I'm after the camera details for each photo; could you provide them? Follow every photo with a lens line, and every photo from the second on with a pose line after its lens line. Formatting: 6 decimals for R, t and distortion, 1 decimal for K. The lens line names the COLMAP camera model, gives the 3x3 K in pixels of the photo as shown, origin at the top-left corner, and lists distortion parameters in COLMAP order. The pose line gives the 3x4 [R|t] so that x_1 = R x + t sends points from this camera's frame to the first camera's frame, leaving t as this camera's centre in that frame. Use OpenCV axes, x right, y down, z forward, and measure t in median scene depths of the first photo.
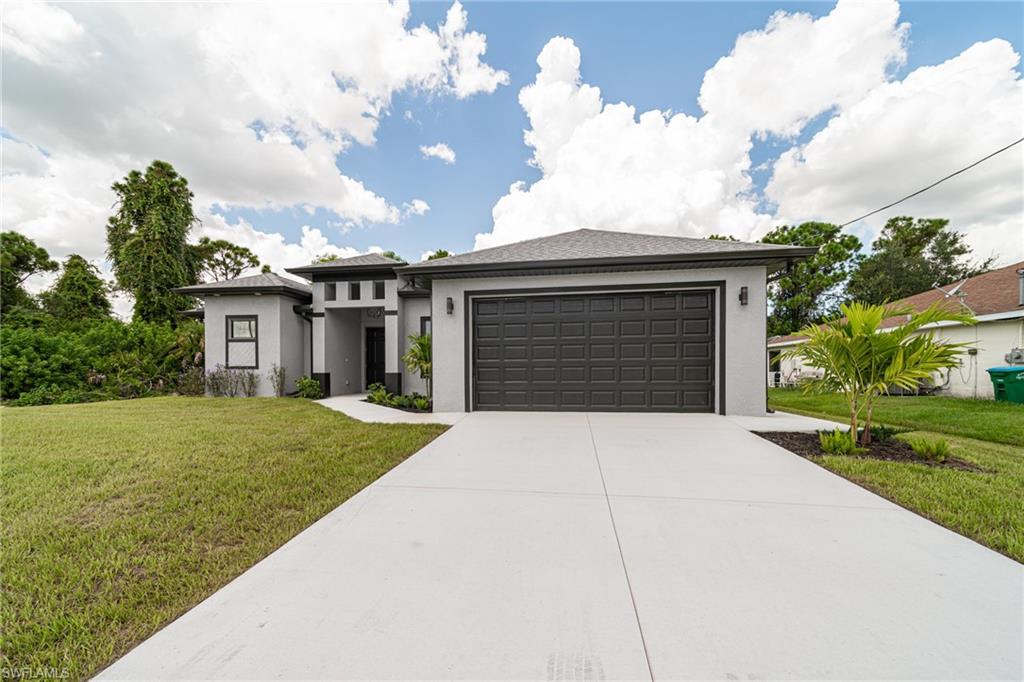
lens RADIAL K [[414.3, 0, 513.9], [0, 414.3, 367.8], [0, 0, 1]] dist [0.005407, -0.000098]
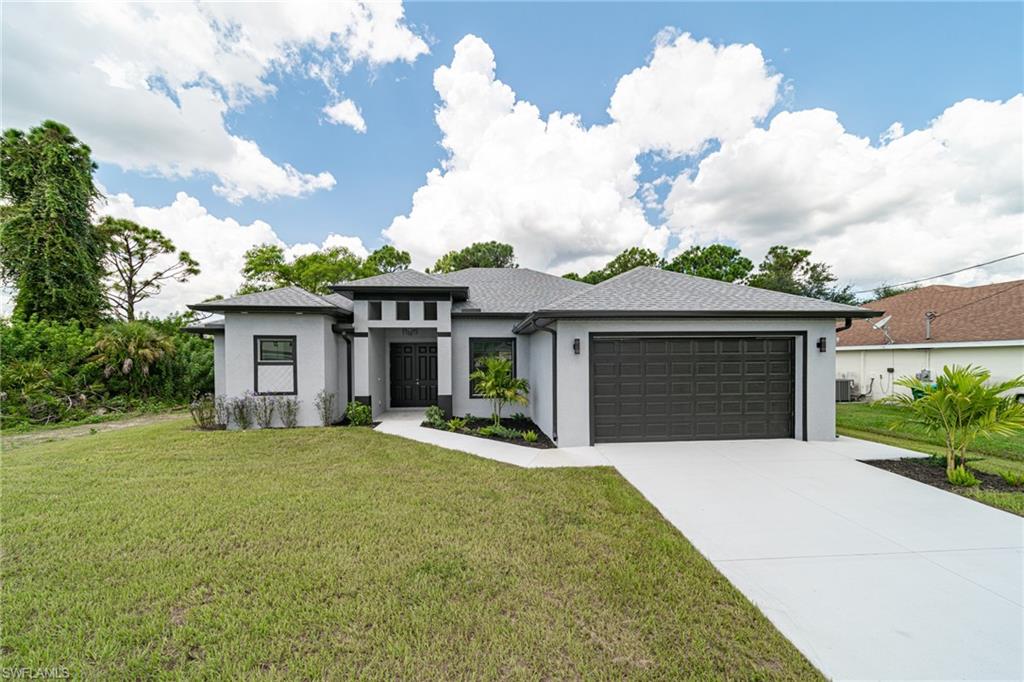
lens RADIAL K [[396.6, 0, 525.5], [0, 396.6, 359.6], [0, 0, 1]] dist [0.005493, -0.001147]
pose [[0.970108, -0.004017, 0.242642, -0.175334], [0.002402, 0.999973, 0.006955, -0.040932], [-0.242664, -0.006164, 0.970091, 0.017692]]
